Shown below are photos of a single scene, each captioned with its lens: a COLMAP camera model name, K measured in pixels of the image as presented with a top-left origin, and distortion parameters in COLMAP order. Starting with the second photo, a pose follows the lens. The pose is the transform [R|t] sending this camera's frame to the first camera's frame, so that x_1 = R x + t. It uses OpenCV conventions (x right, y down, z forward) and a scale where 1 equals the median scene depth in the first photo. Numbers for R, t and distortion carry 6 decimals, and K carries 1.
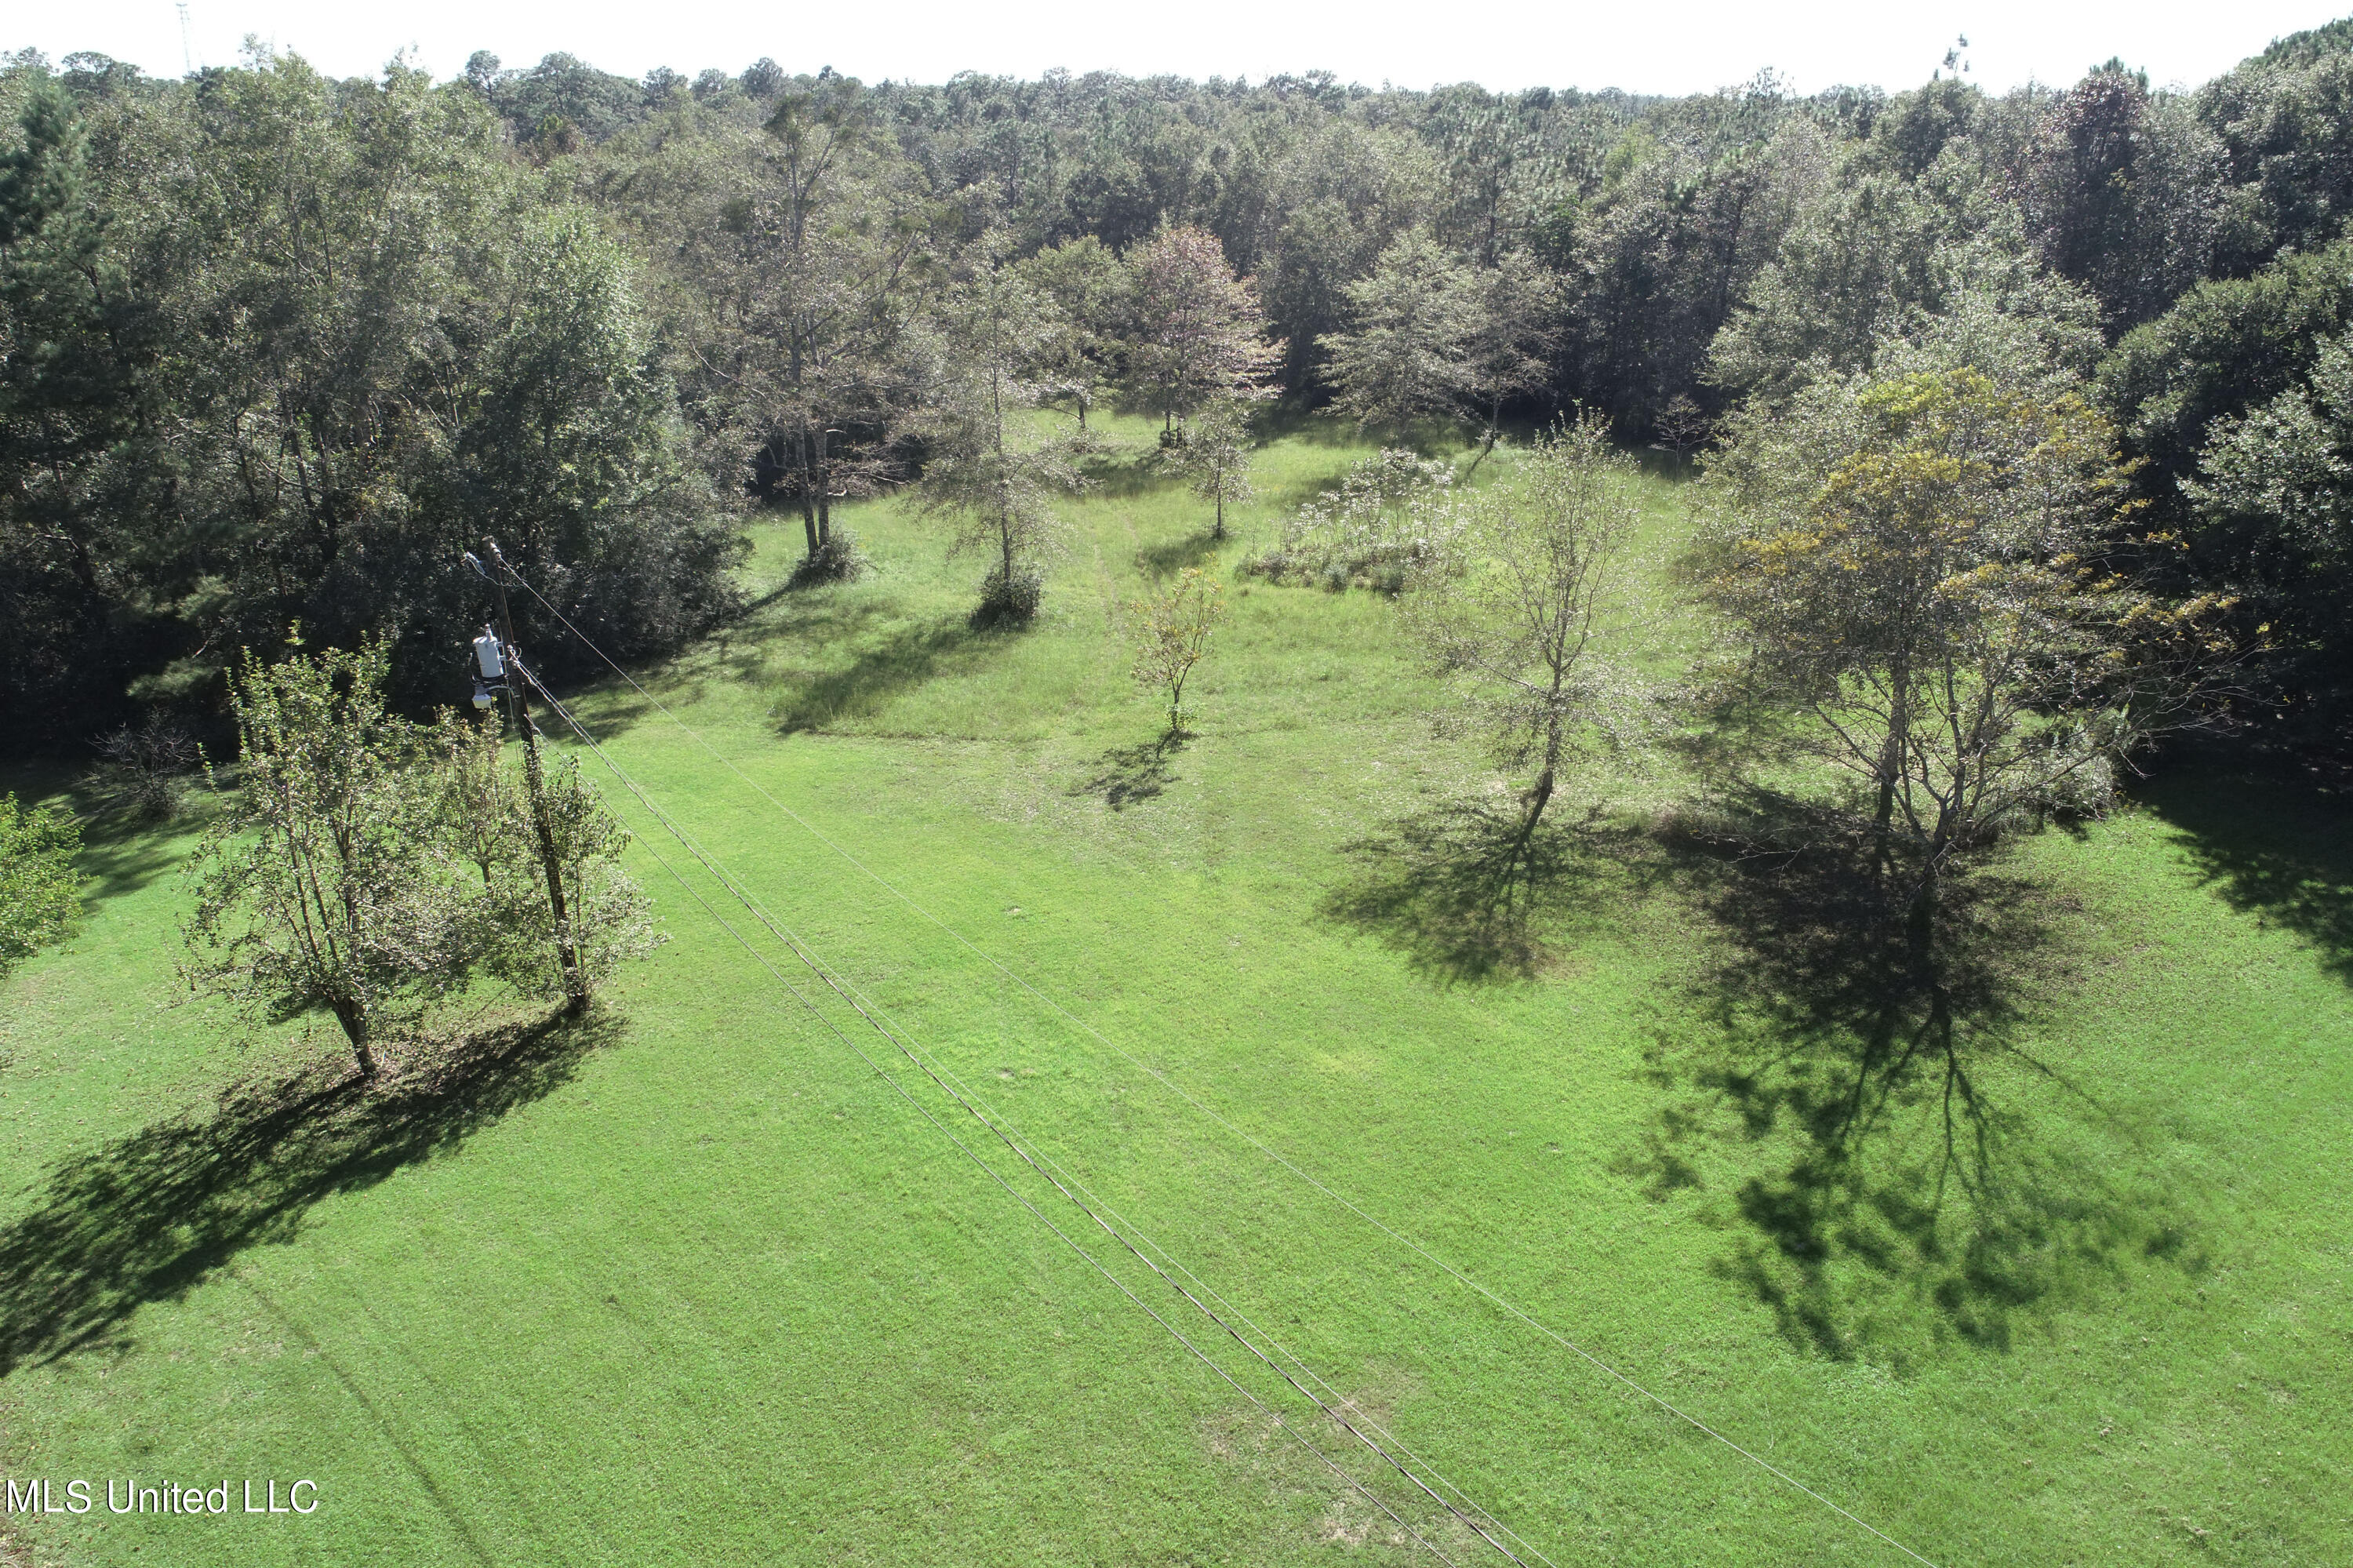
lens RADIAL K [[1703.7, 0, 1297.8], [0, 1703.7, 782.8], [0, 0, 1]] dist [-0.003735, 0.013499]
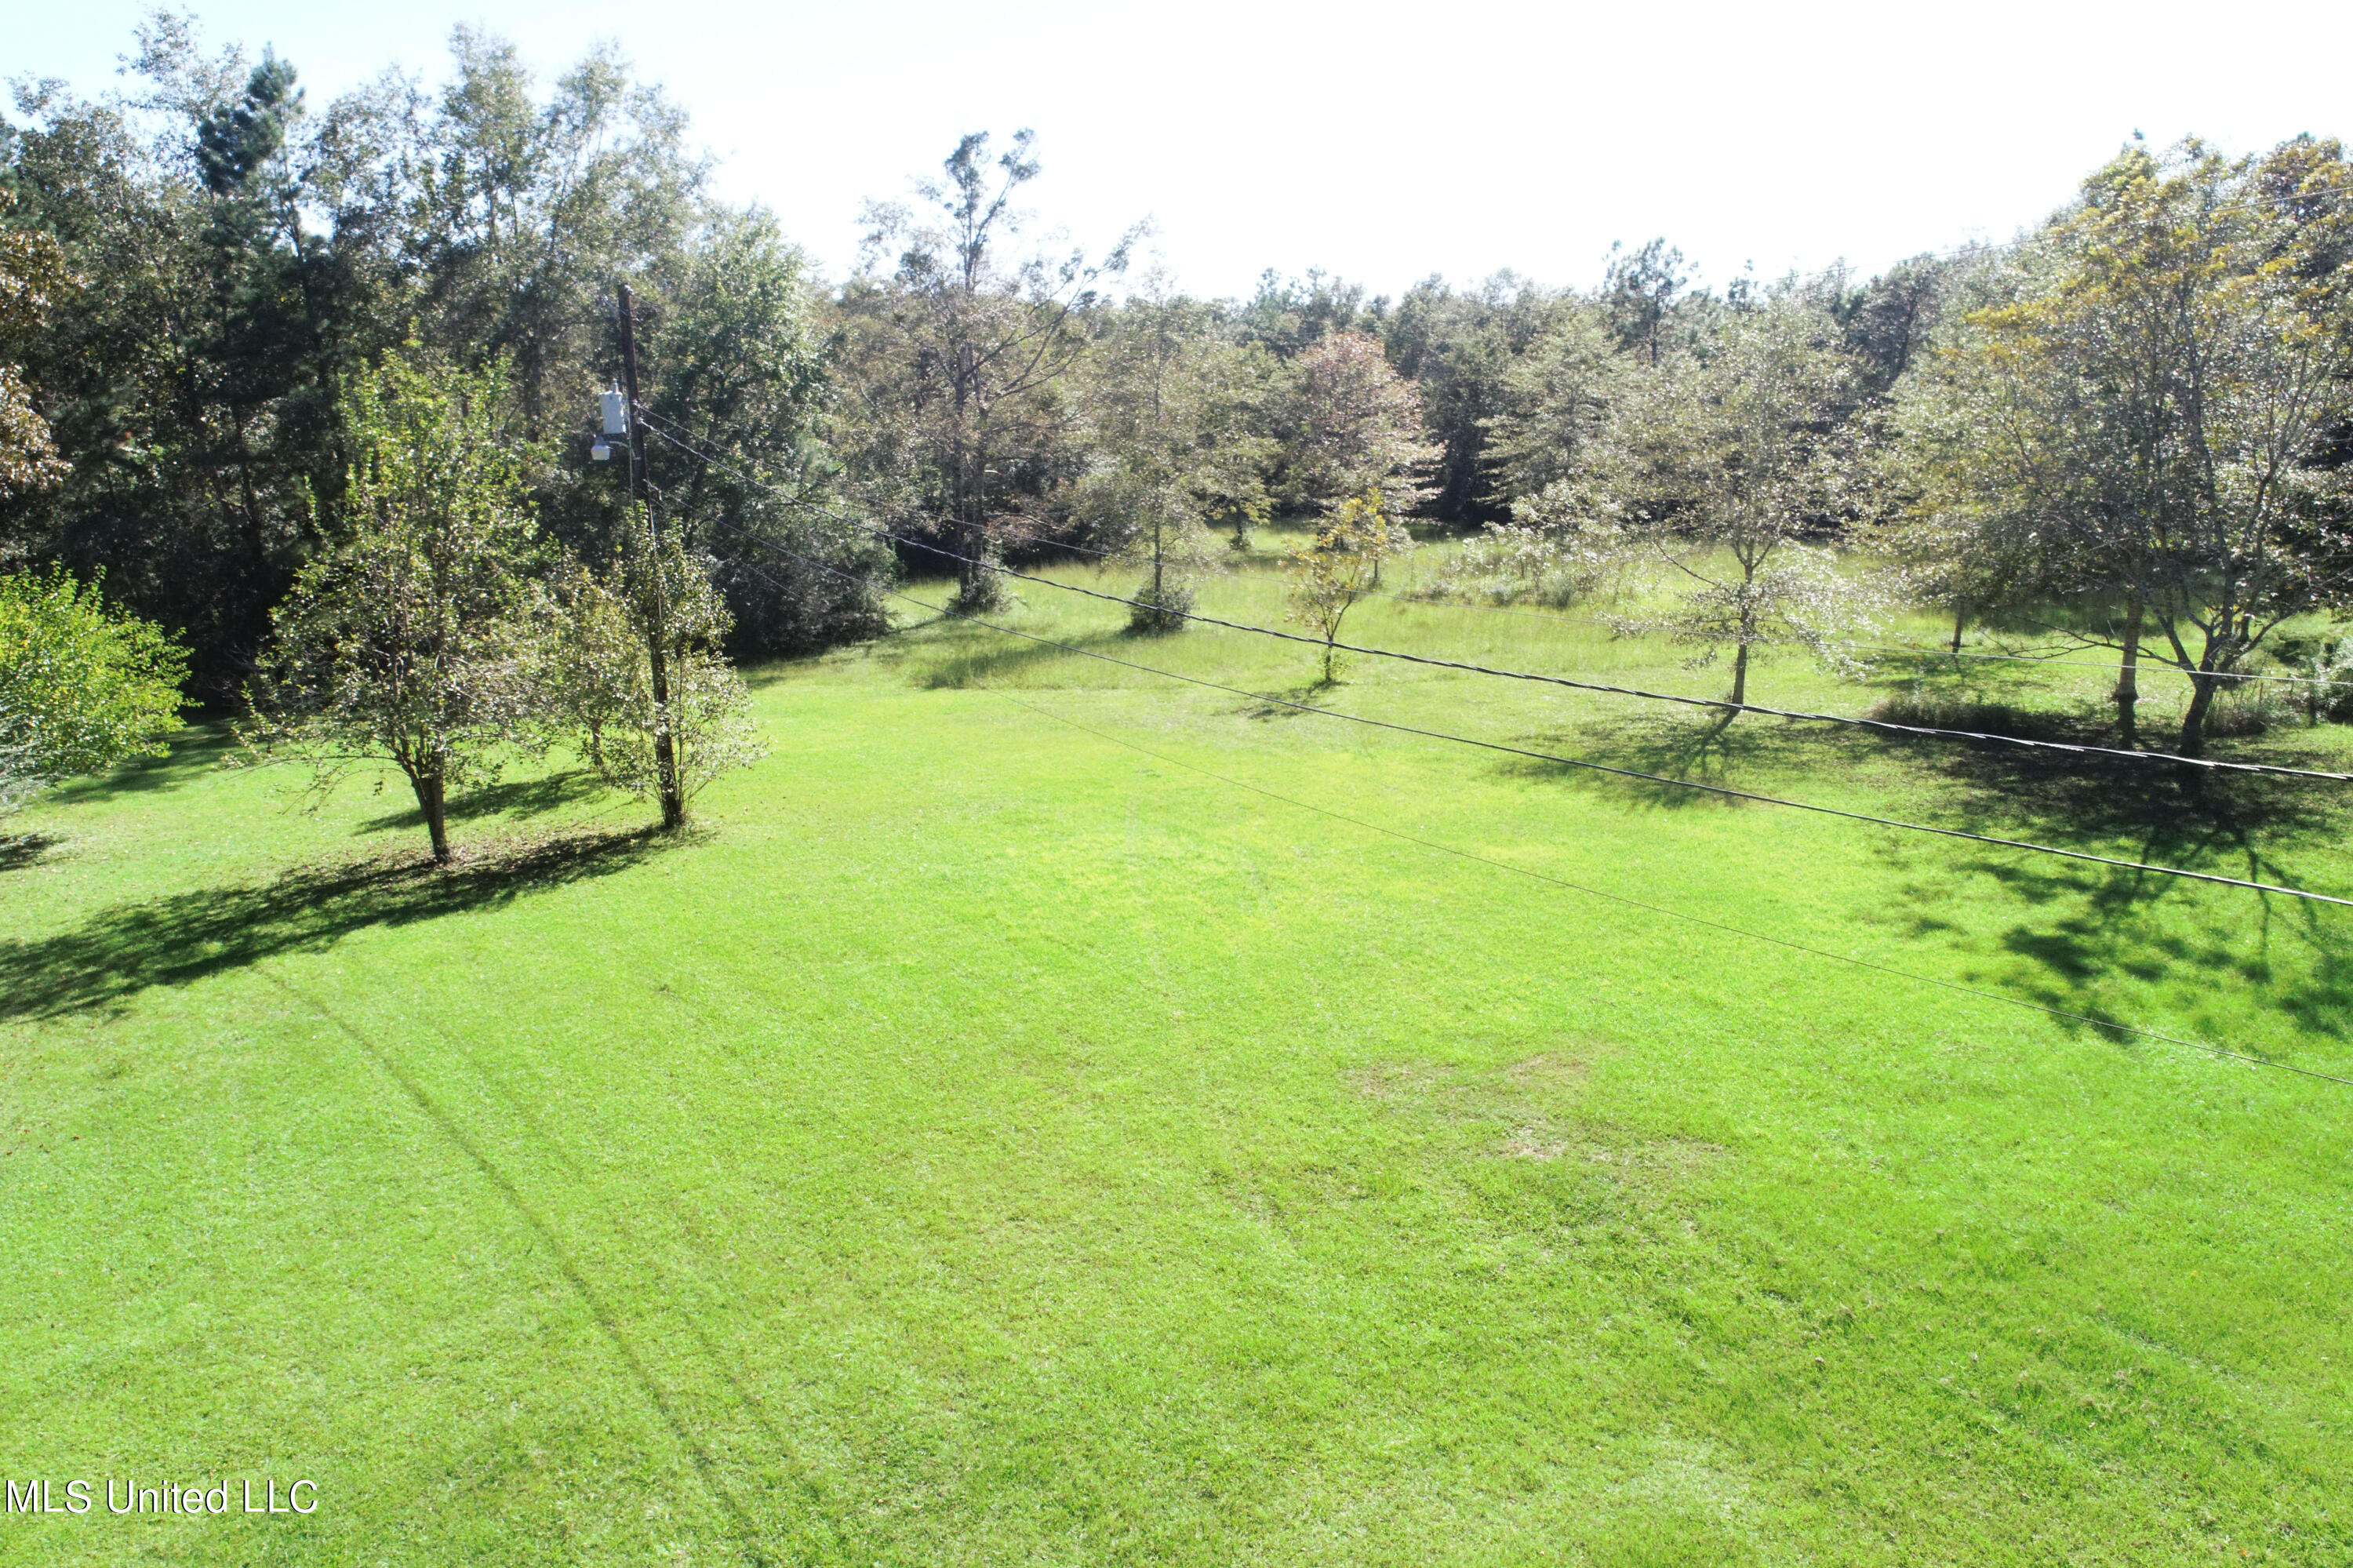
lens RADIAL K [[1703.7, 0, 1297.8], [0, 1703.7, 782.8], [0, 0, 1]] dist [-0.003735, 0.013499]
pose [[0.996221, 0.016215, -0.085332, -0.009843], [-0.034483, 0.975515, -0.217214, 0.279573], [0.079720, 0.219336, 0.972387, 0.124890]]
